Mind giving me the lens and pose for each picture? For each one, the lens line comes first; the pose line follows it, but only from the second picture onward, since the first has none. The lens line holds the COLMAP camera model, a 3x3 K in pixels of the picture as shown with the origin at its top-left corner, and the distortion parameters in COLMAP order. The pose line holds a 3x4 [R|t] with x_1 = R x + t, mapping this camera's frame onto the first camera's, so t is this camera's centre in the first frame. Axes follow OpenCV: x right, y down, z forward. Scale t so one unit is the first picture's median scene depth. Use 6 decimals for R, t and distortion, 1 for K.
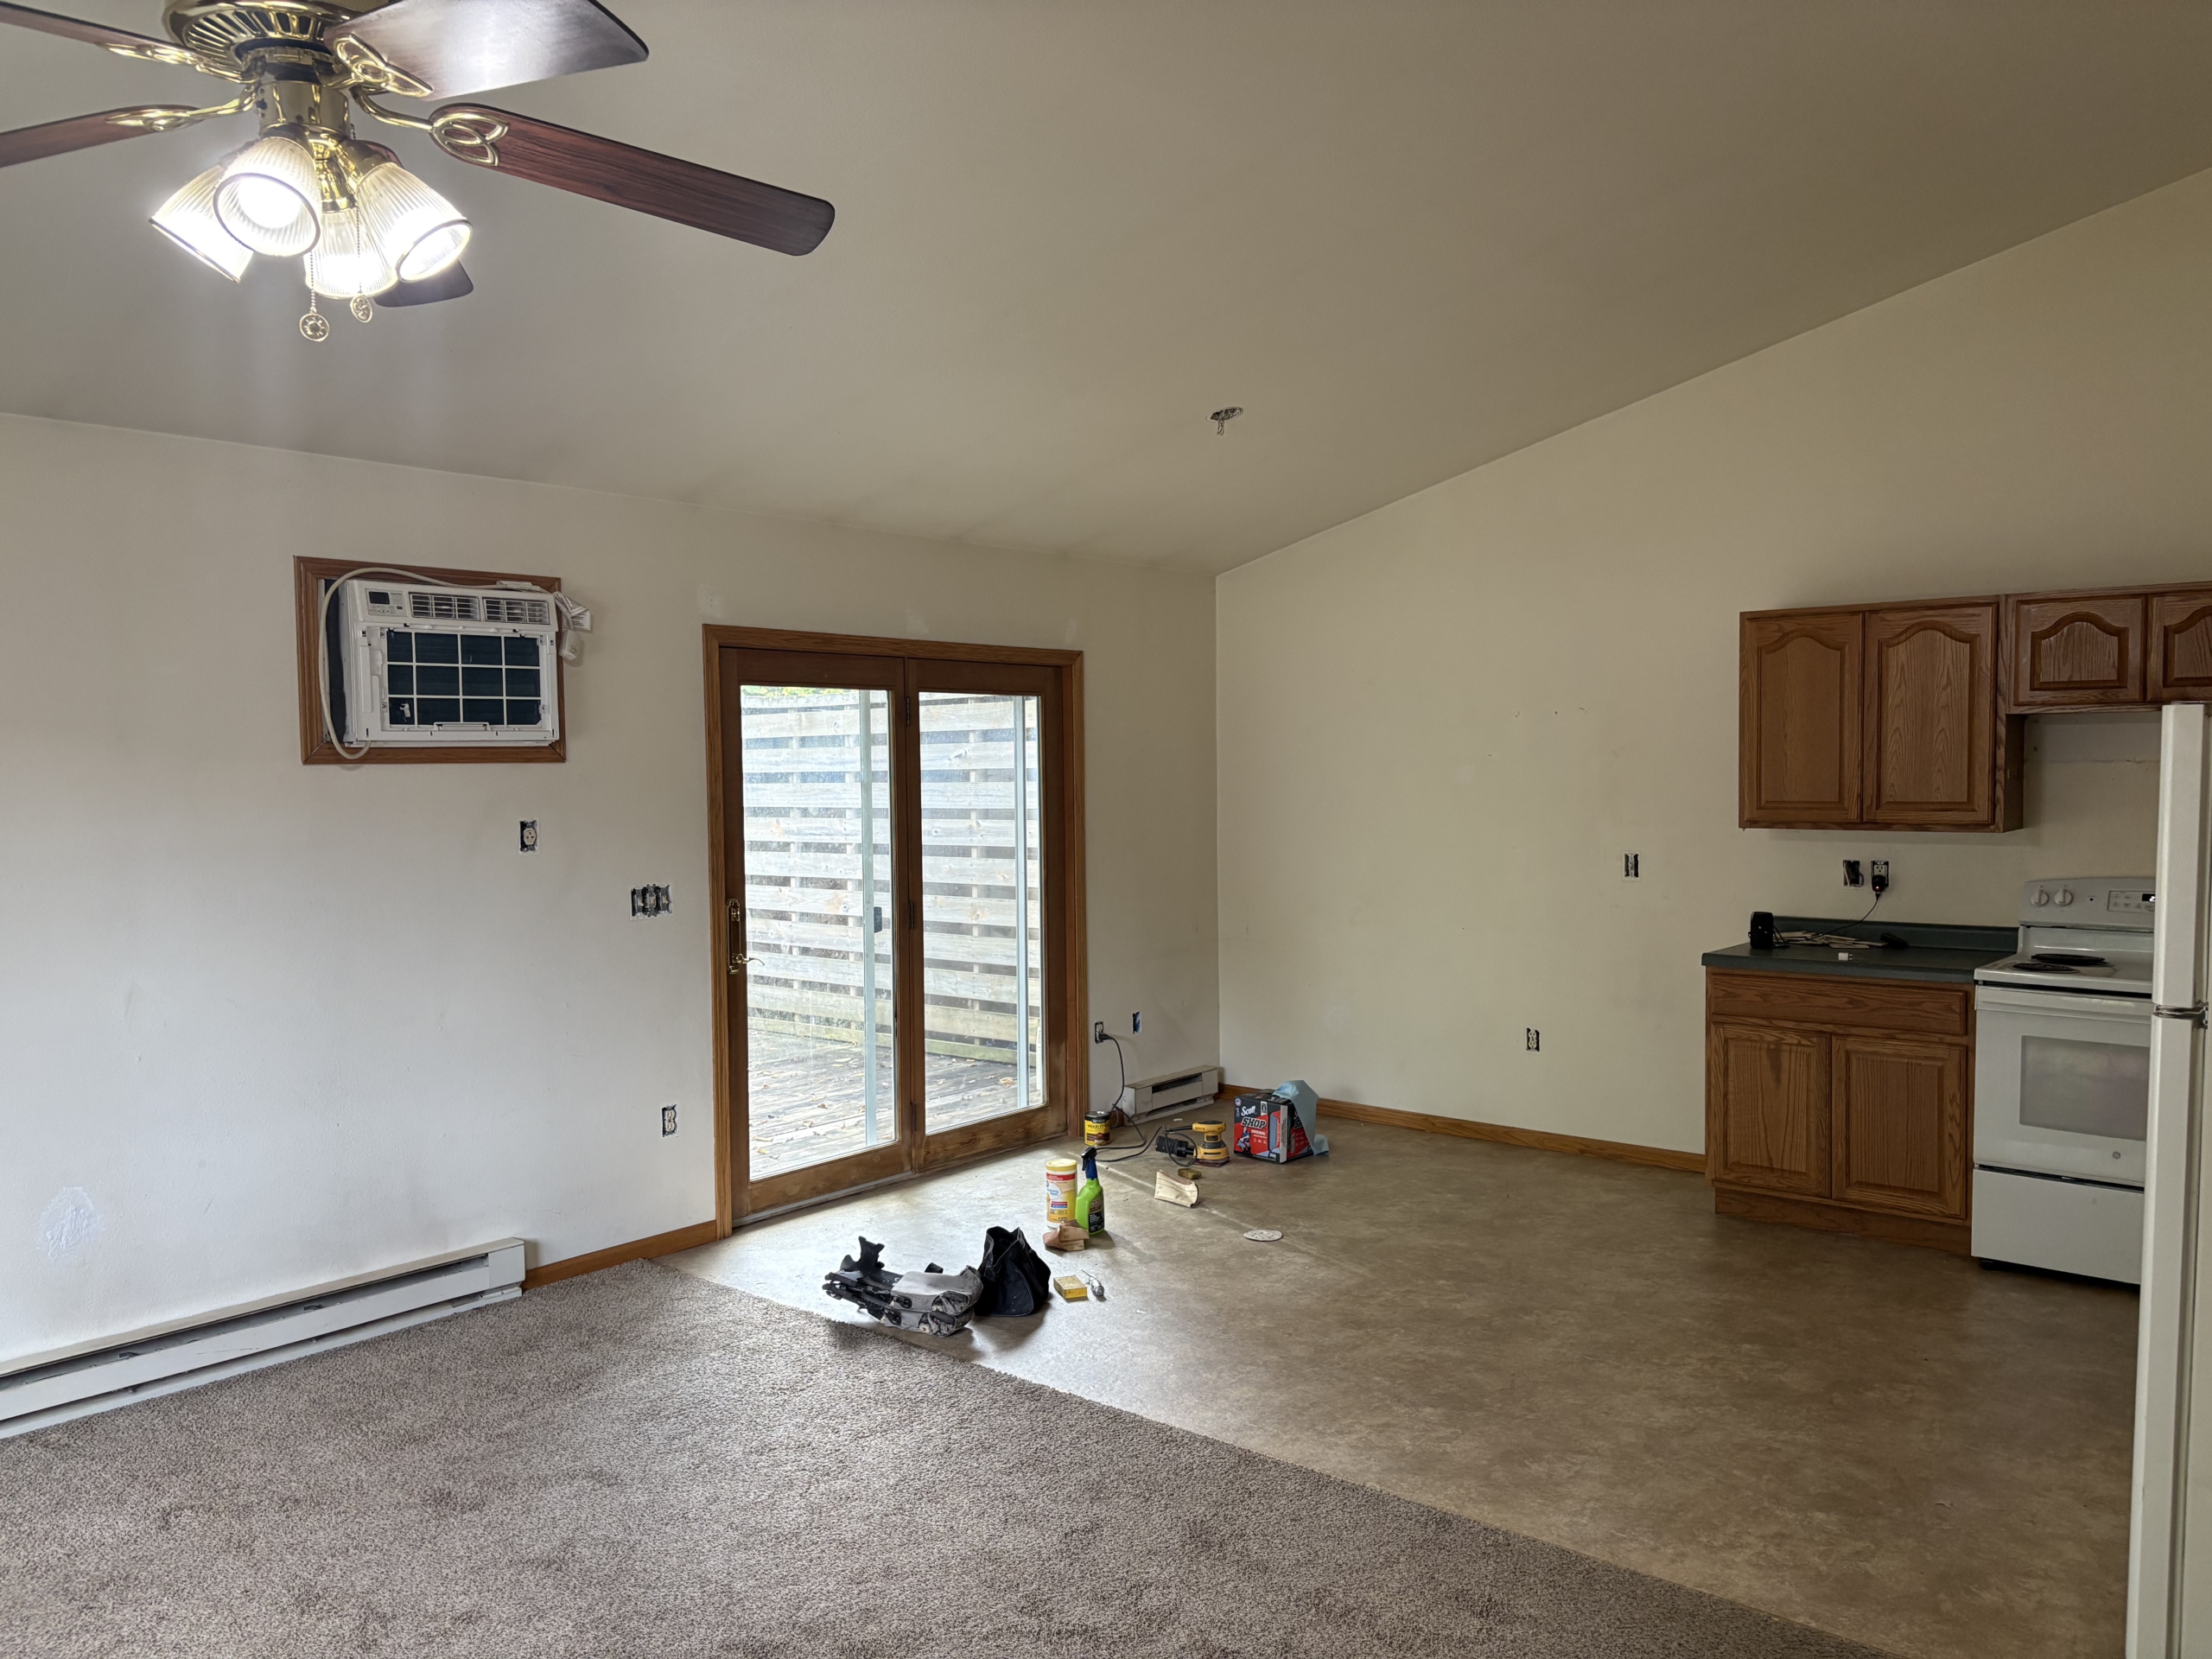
lens RADIAL K [[1665.8, 0, 1114.0], [0, 1665.8, 841.0], [0, 0, 1]] dist [0.029920, -0.008876]
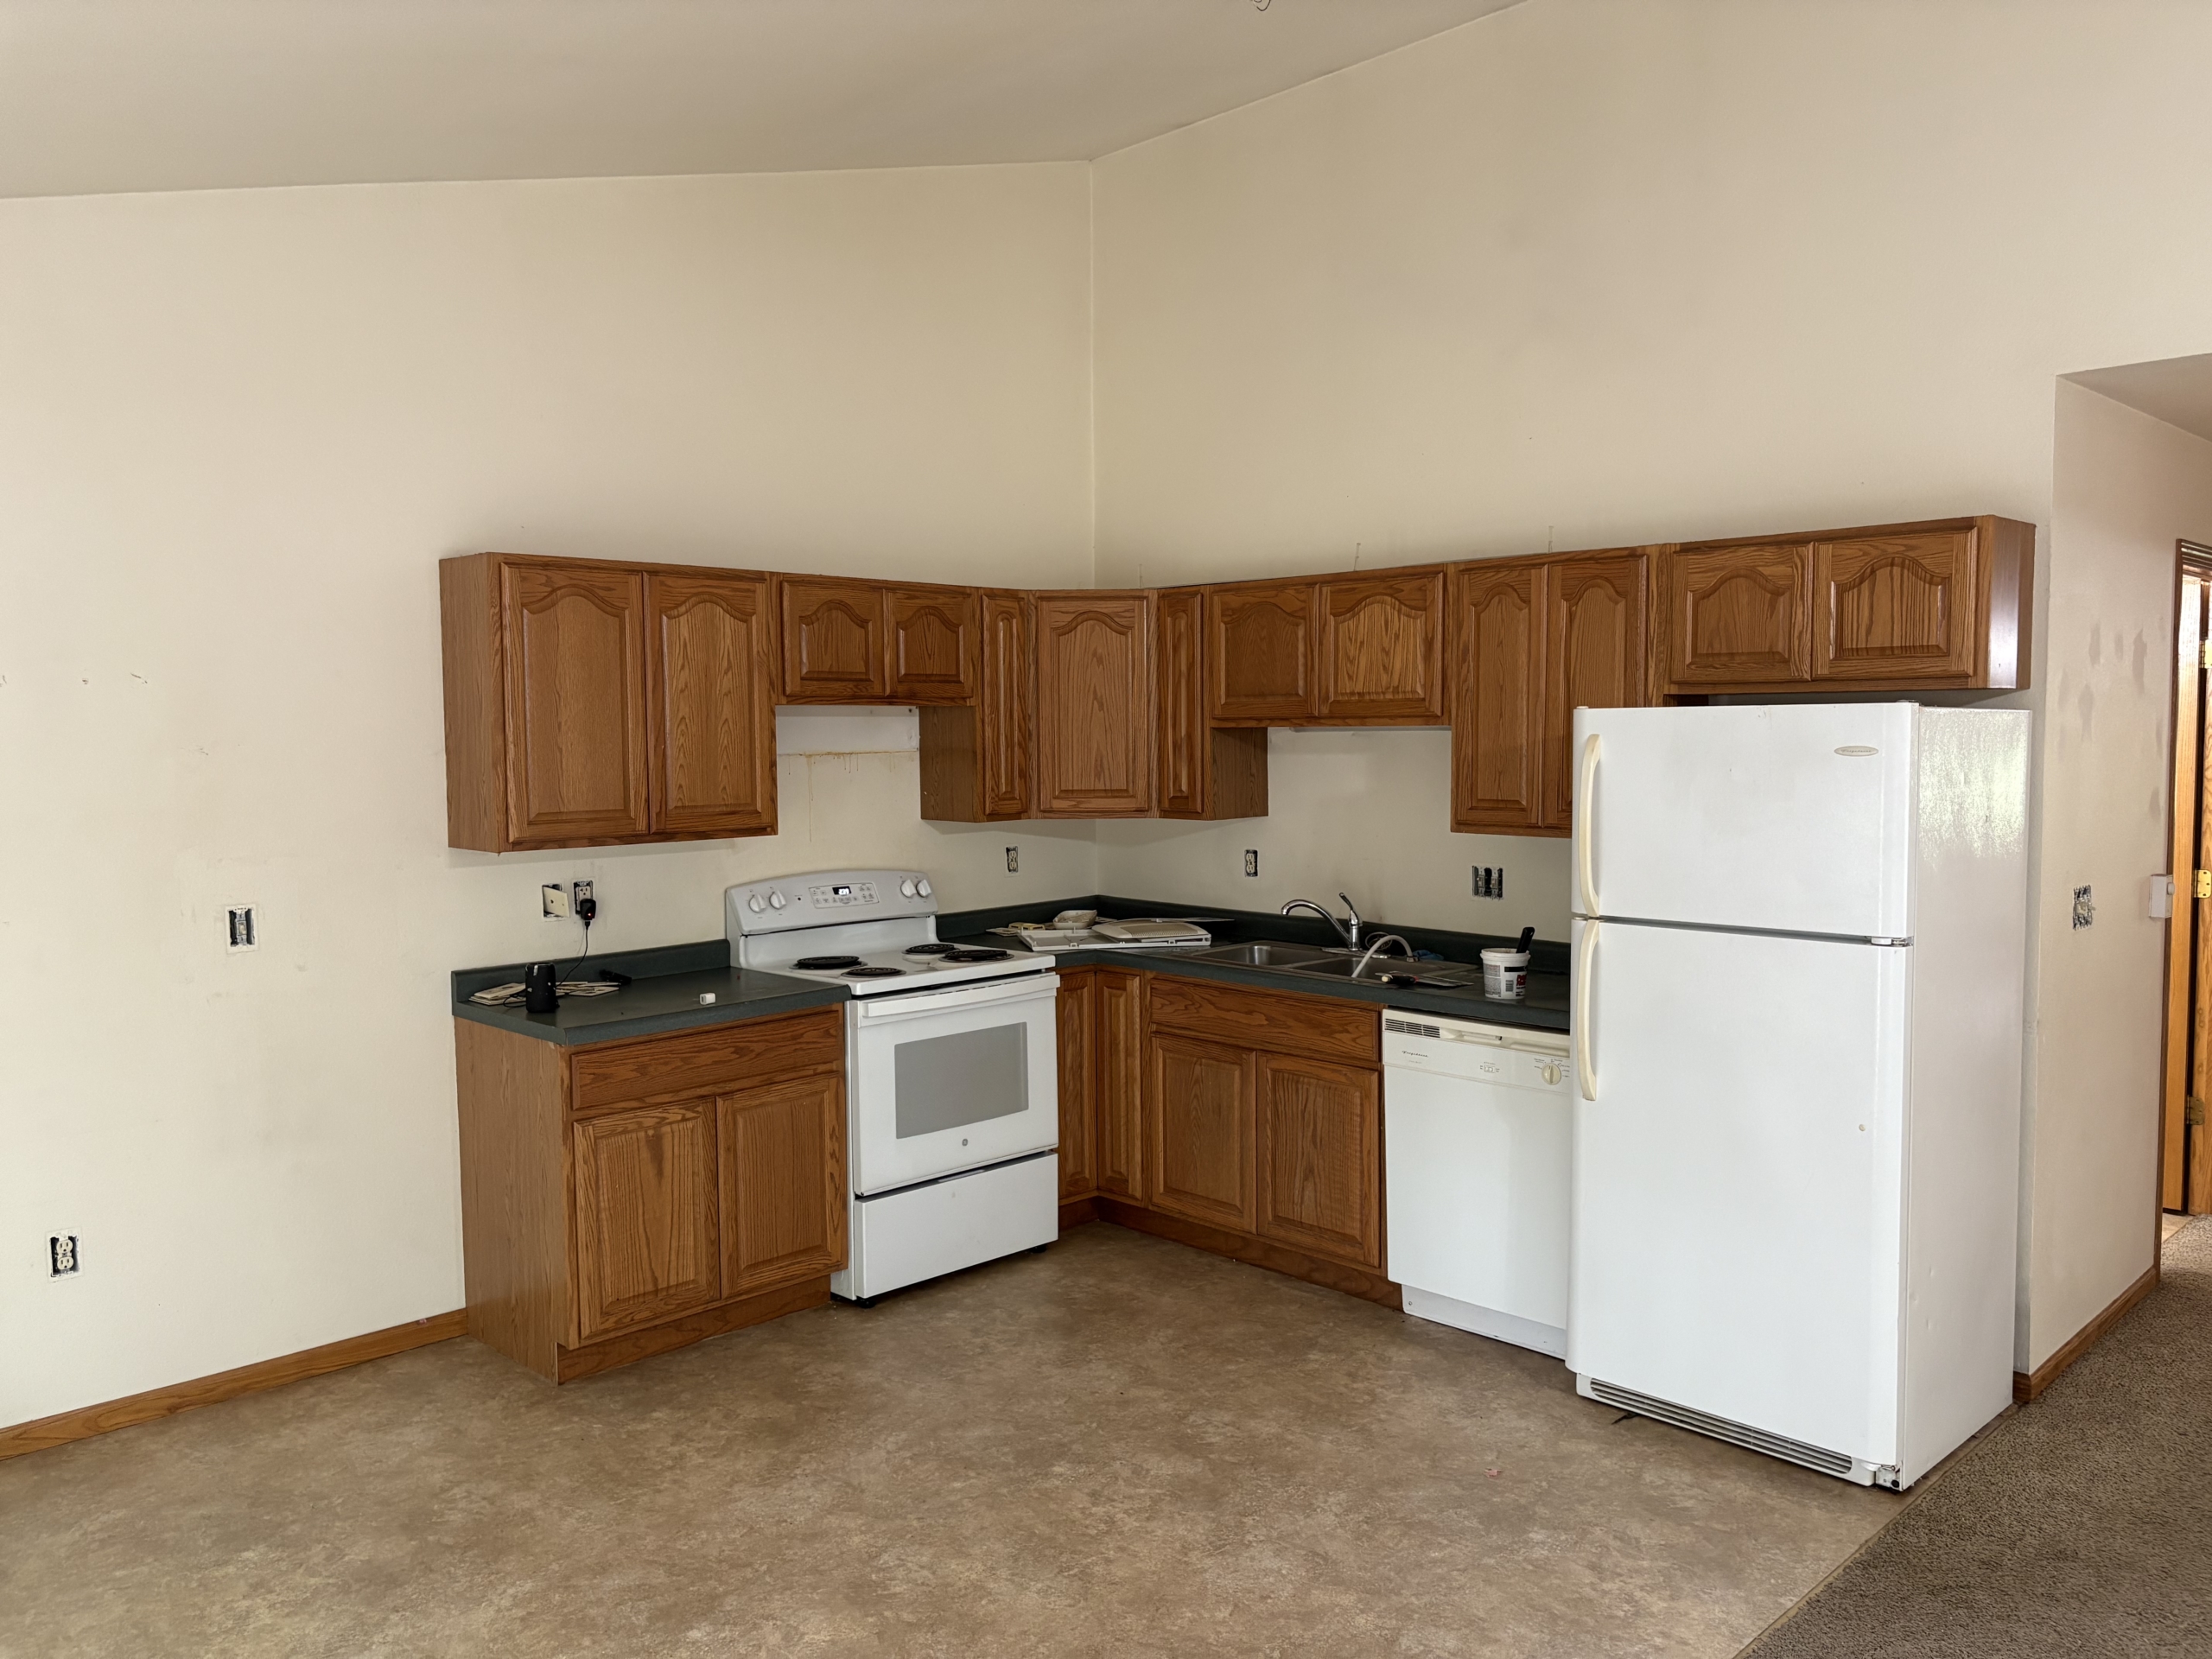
lens RADIAL K [[1665.8, 0, 1107.7], [0, 1665.8, 830.1], [0, 0, 1]] dist [0.029920, -0.008876]
pose [[0.097113, -0.053241, 0.993848, -0.326032], [0.058193, 0.997164, 0.047732, -0.037526], [-0.993571, 0.053199, 0.099936, 0.685892]]
